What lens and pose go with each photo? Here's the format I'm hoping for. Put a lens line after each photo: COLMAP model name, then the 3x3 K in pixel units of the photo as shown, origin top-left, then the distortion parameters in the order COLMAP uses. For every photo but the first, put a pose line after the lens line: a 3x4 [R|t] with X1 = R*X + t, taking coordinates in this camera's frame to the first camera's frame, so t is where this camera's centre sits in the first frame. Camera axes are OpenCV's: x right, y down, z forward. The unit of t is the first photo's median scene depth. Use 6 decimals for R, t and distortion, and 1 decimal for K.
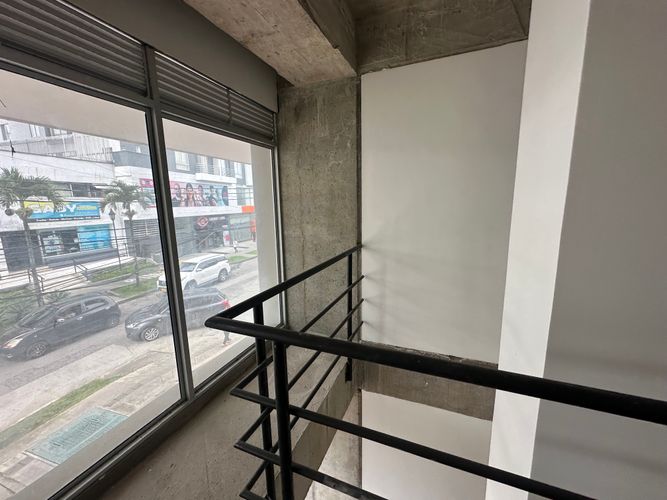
lens RADIAL K [[265.9, 0, 333.7], [0, 265.9, 248.9], [0, 0, 1]] dist [-0.002913, 0.000377]
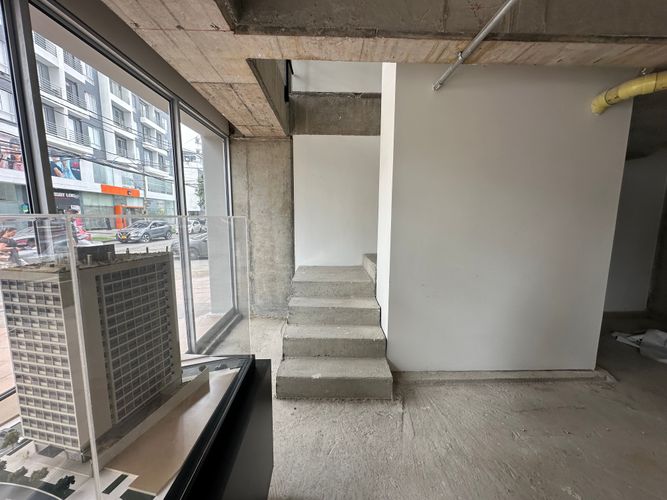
lens RADIAL K [[265.1, 0, 333.7], [0, 265.1, 249.1], [0, 0, 1]] dist [-0.001778, 0.000064]
pose [[0.917048, -0.031321, 0.397545, -0.224595], [0.046538, 0.998505, -0.028684, 1.055462], [-0.396052, 0.044805, 0.917134, -0.212481]]
